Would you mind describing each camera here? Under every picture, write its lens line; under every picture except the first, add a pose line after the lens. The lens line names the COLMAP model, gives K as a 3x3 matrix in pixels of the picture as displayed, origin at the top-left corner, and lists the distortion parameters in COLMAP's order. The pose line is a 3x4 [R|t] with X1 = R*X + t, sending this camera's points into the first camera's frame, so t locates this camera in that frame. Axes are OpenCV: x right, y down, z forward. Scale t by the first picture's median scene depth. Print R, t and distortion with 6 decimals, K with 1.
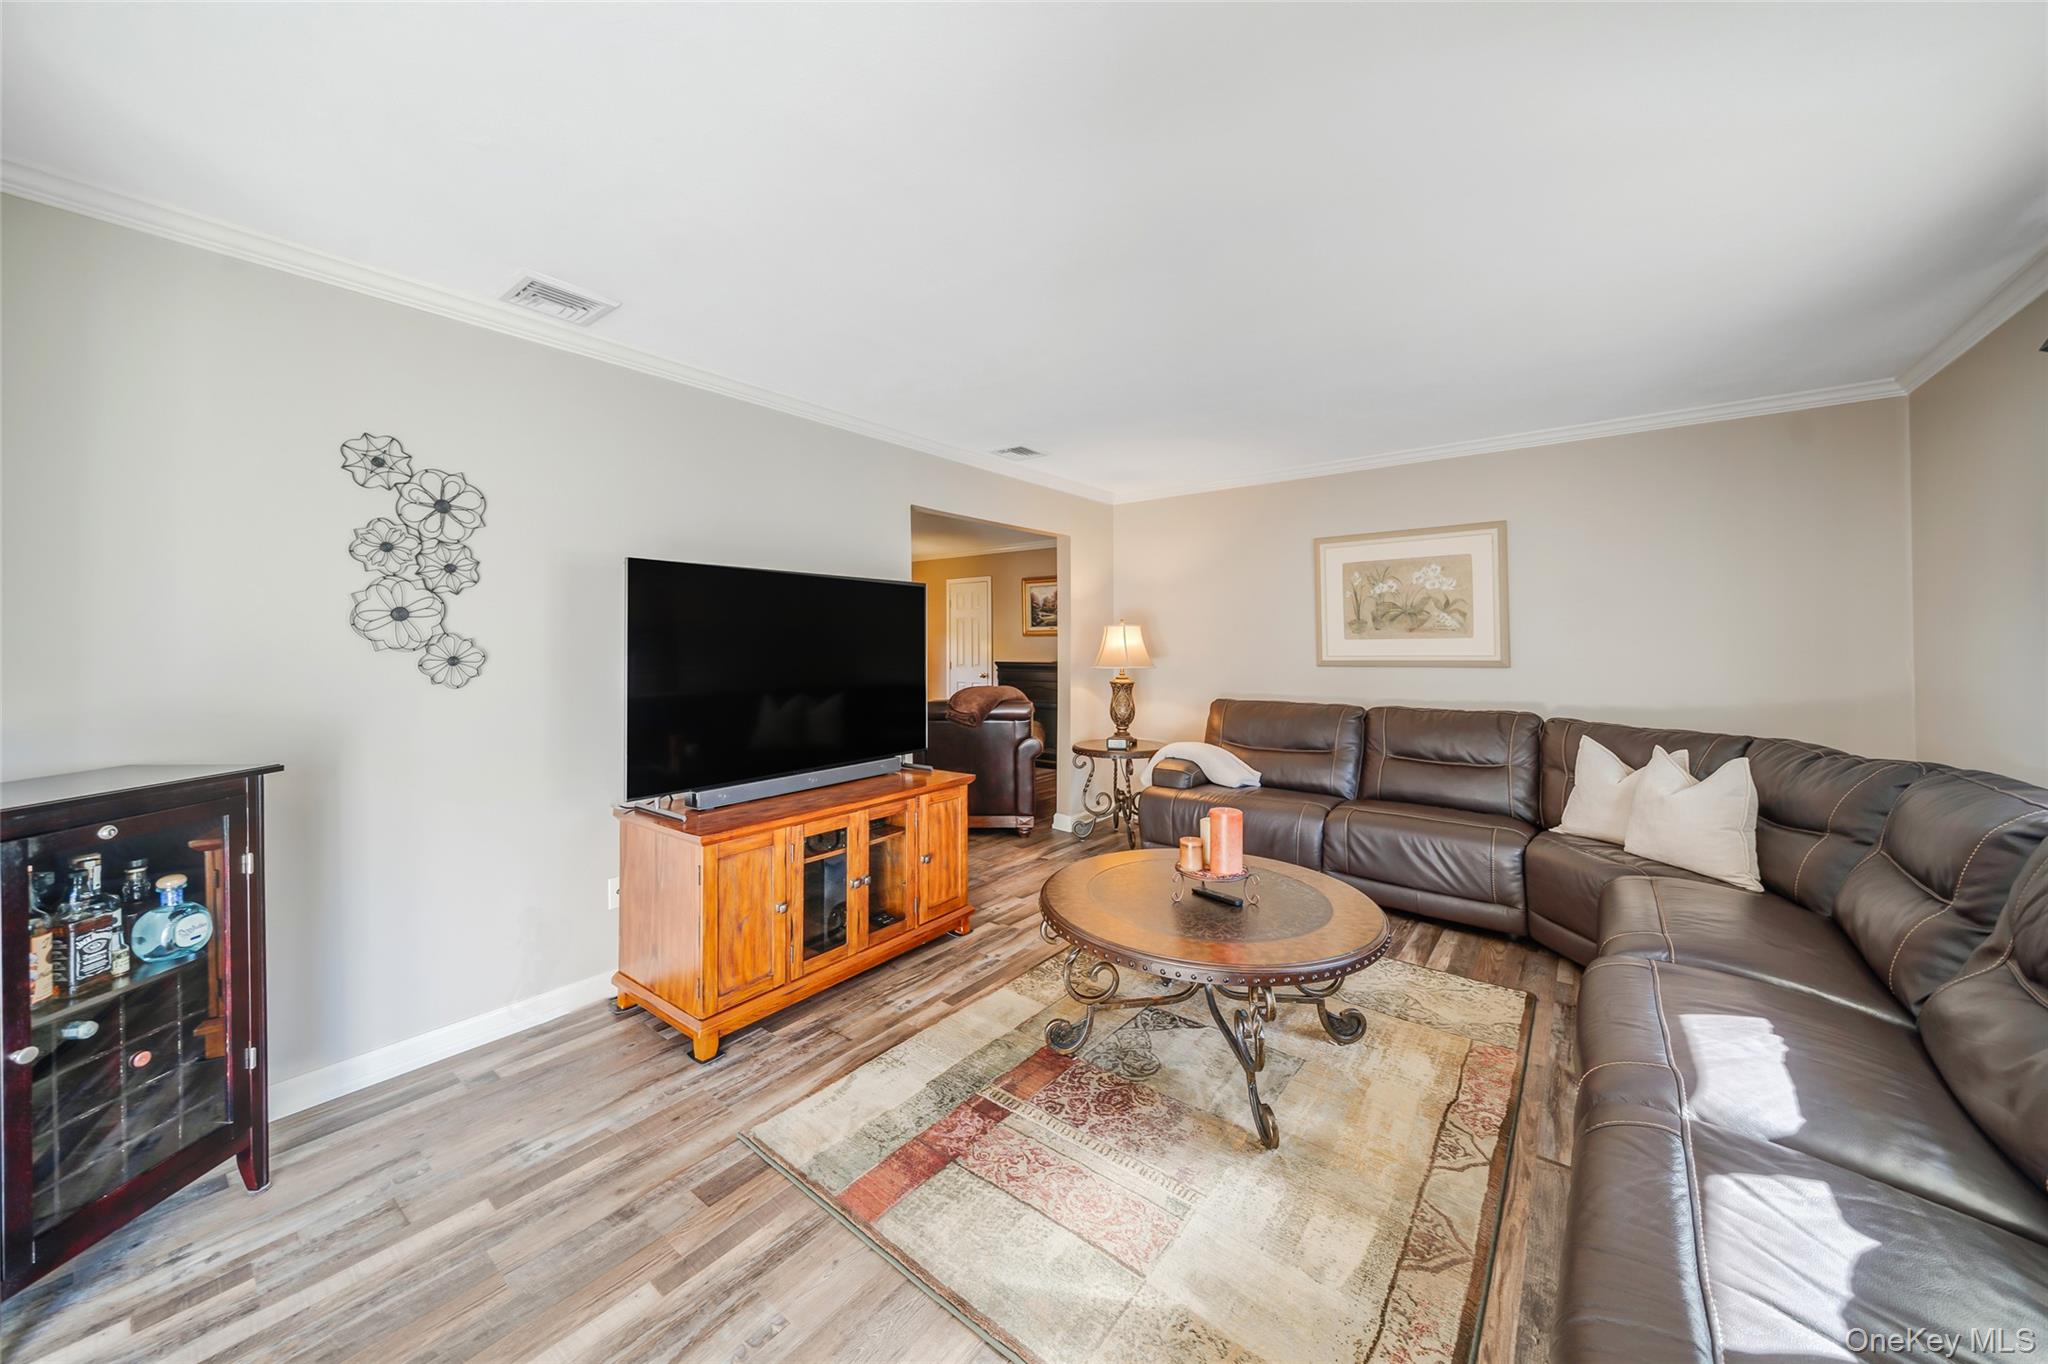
lens RADIAL K [[730.1, 0, 1019.3], [0, 730.1, 627.9], [0, 0, 1]] dist [-0.004528, -0.000060]
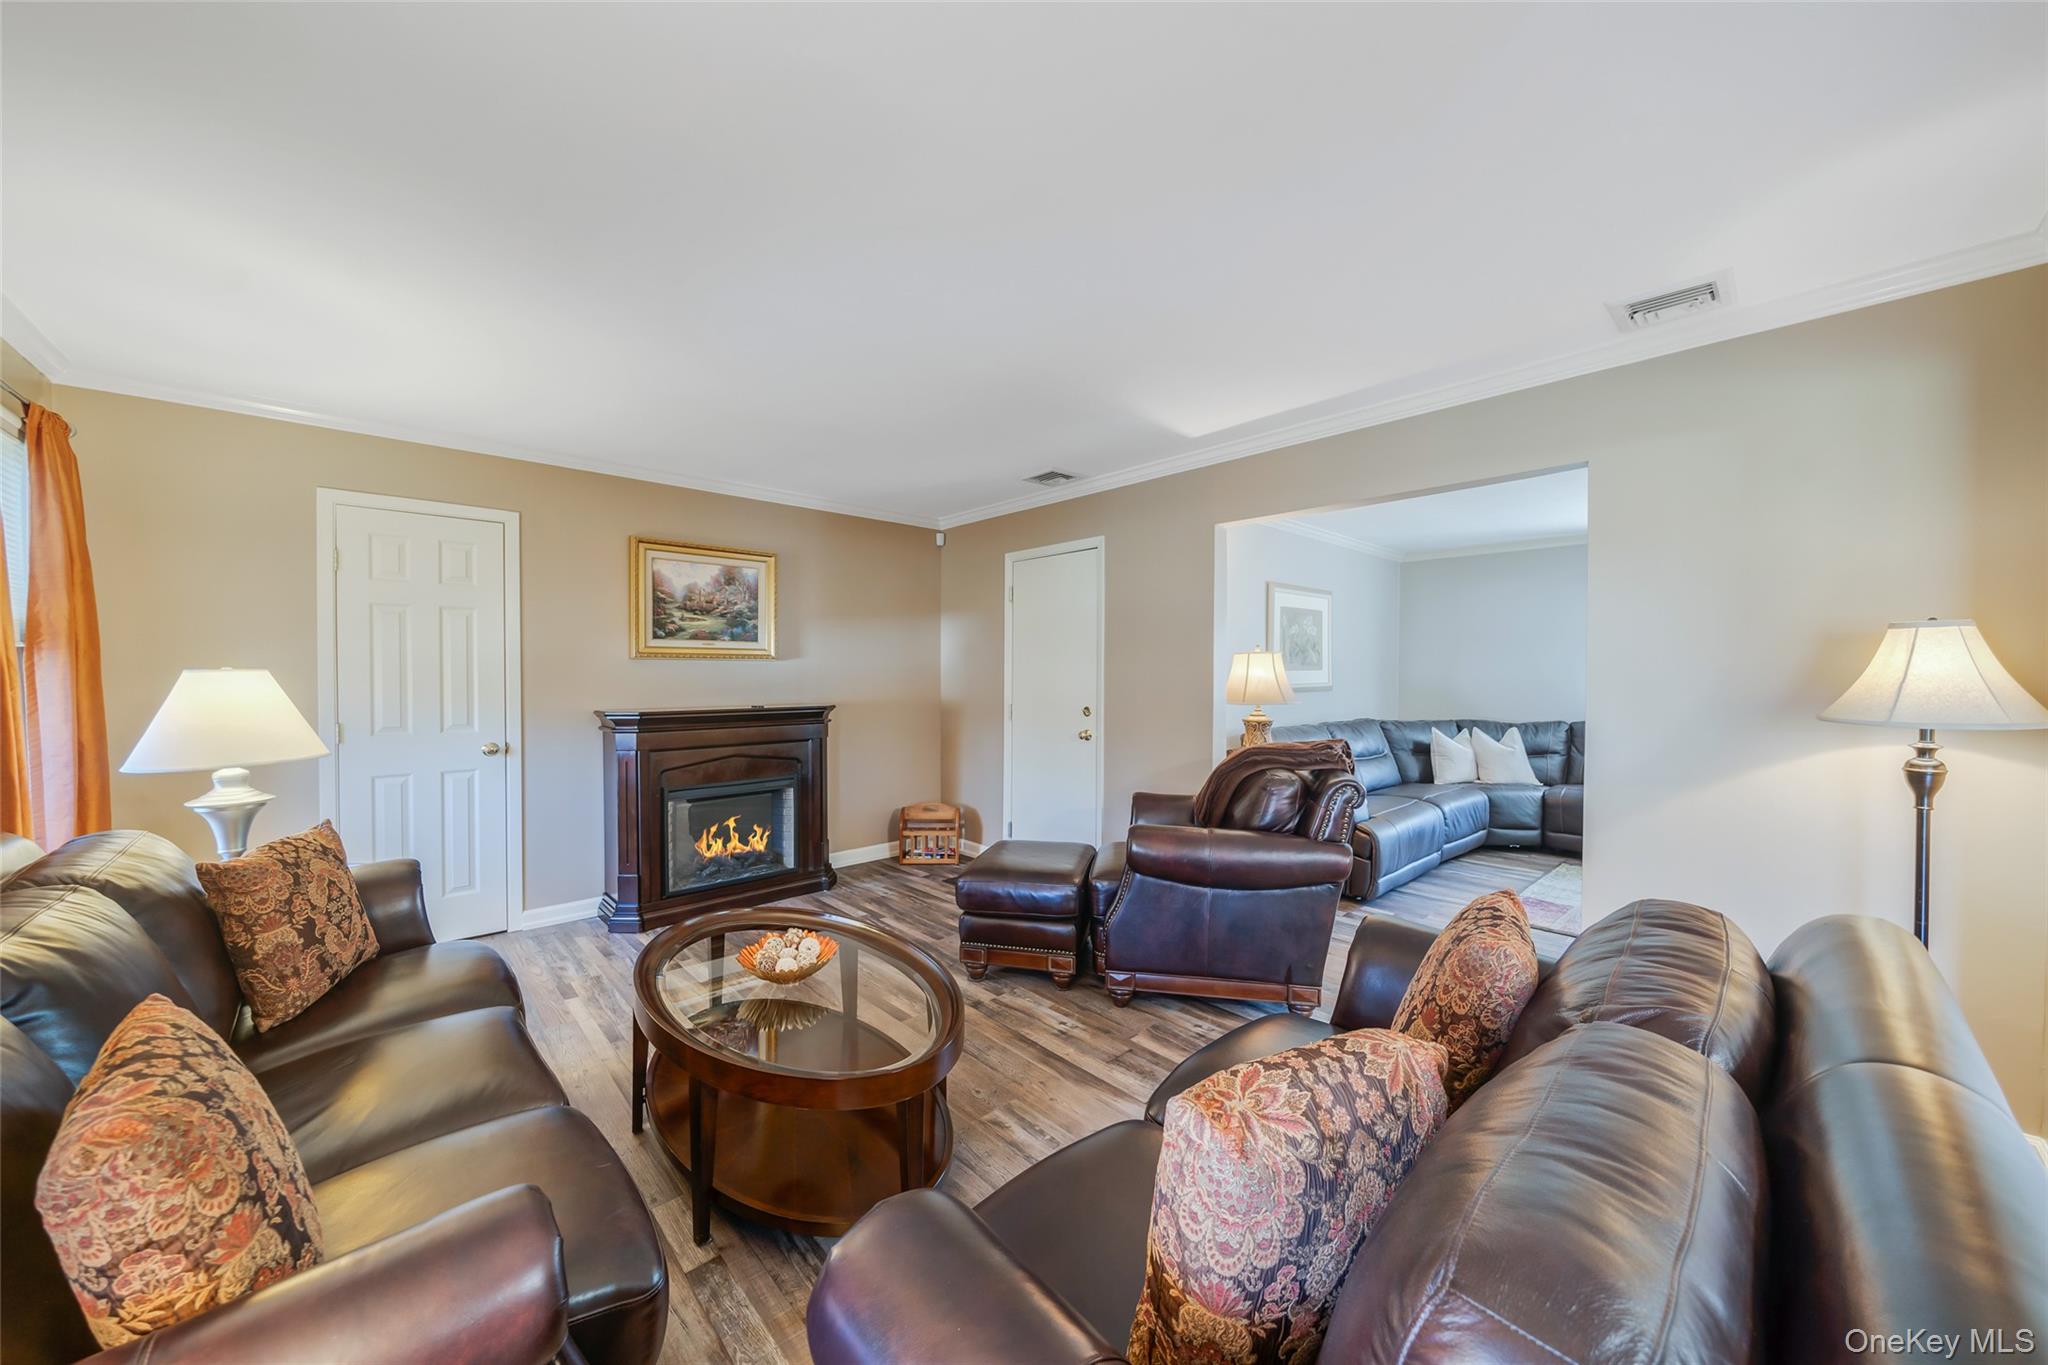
lens RADIAL K [[715.1, 0, 1014.4], [0, 715.1, 682.9], [0, 0, 1]] dist [-0.000682, -0.000076]
pose [[0.174817, -0.012411, 0.984523, -1.423948], [-0.024569, 0.999554, 0.016963, 0.049146], [-0.984294, -0.027155, 0.174434, 2.237401]]
